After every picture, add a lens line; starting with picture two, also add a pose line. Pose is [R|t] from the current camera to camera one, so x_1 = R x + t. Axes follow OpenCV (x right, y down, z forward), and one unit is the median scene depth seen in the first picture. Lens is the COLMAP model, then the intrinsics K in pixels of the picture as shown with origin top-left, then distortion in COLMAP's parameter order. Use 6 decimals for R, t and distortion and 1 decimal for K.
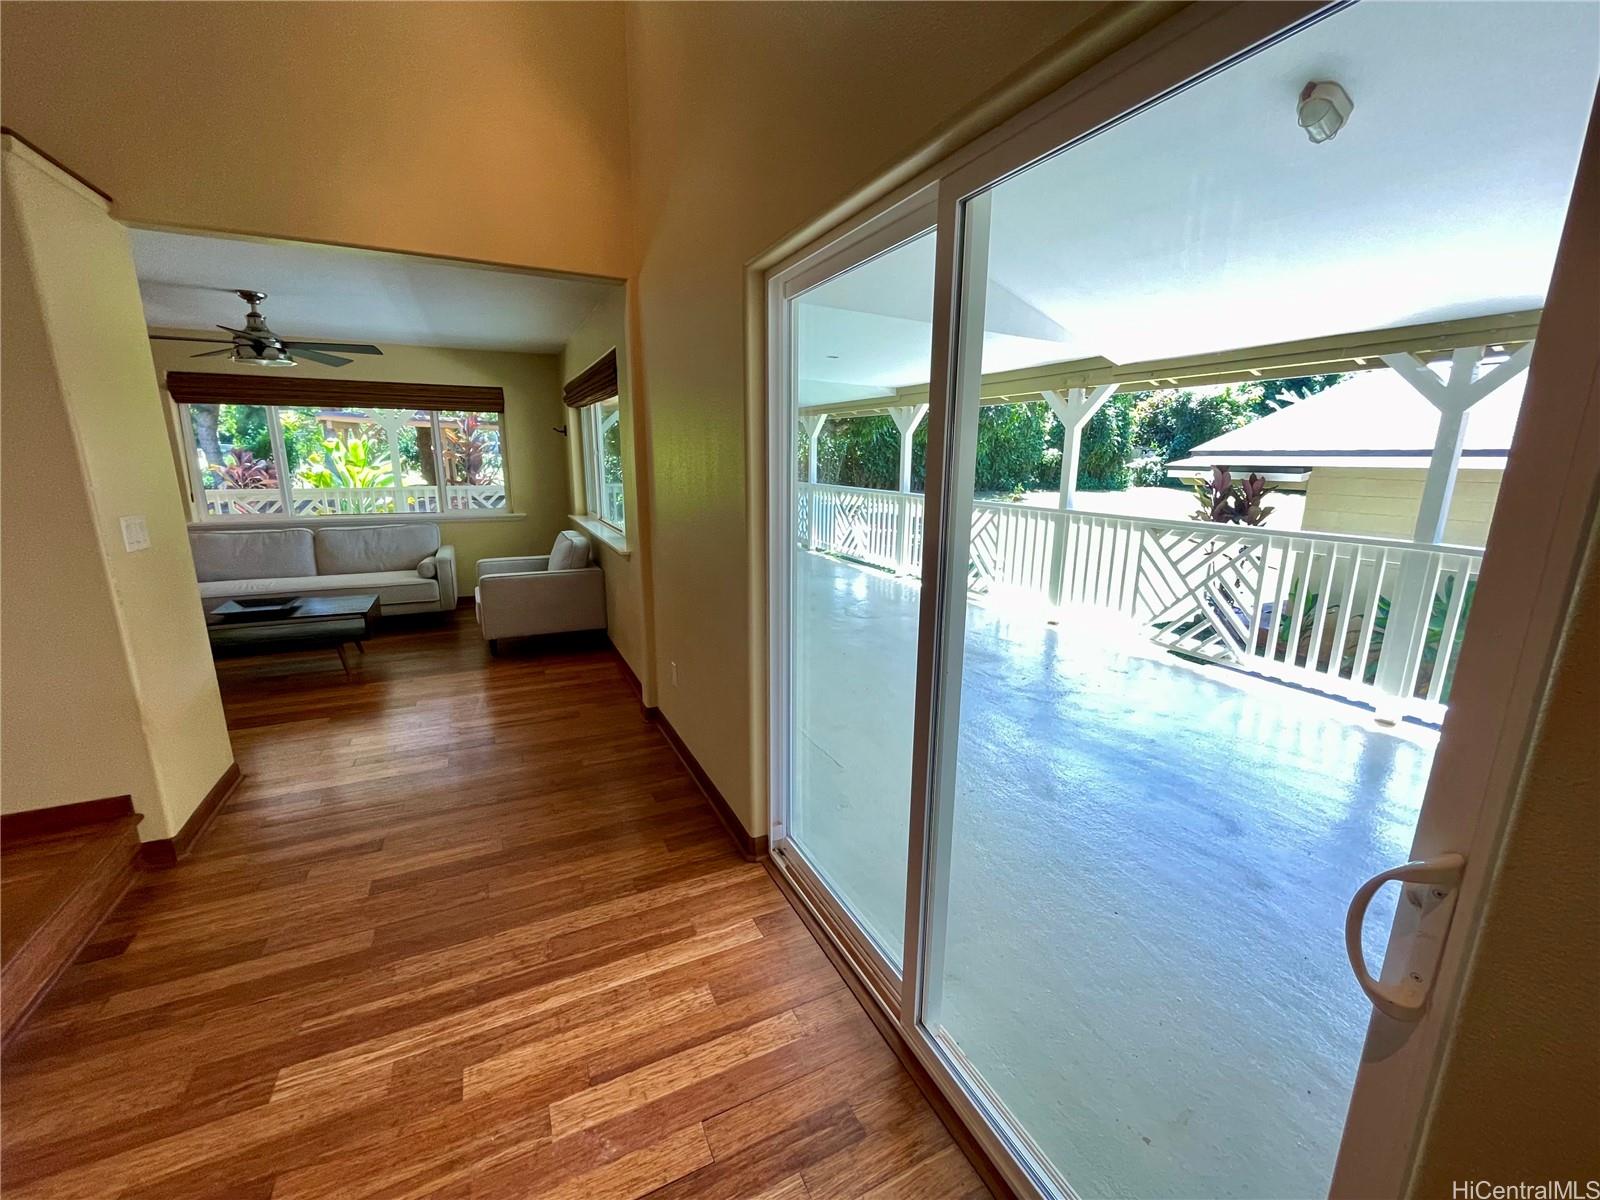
lens RADIAL K [[649.3, 0, 802.4], [0, 649.3, 601.3], [0, 0, 1]] dist [-0.003198, -0.000337]
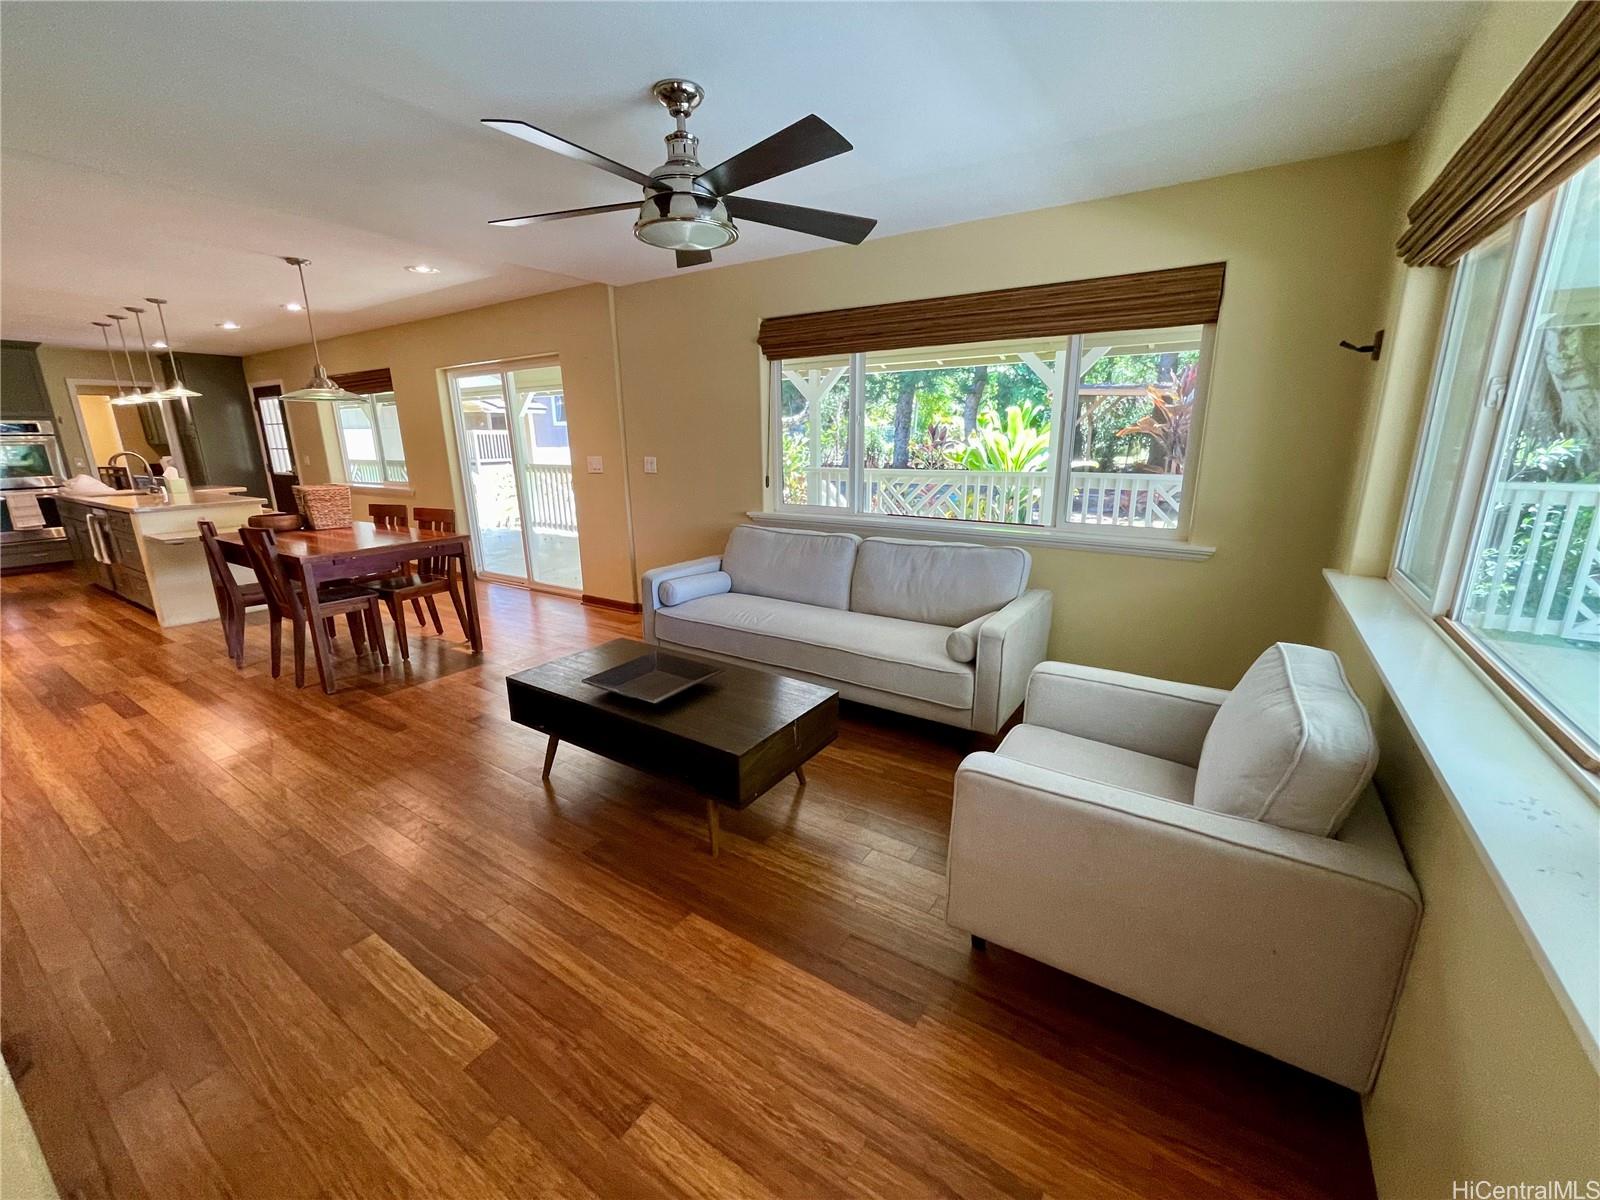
lens RADIAL K [[649.3, 0, 802.4], [0, 649.3, 601.3], [0, 0, 1]] dist [-0.003198, -0.000337]
pose [[0.512342, 0.203190, -0.834398, -0.216327], [-0.176217, 0.975806, 0.129423, -0.122052], [0.840508, 0.080726, 0.535752, 0.596081]]
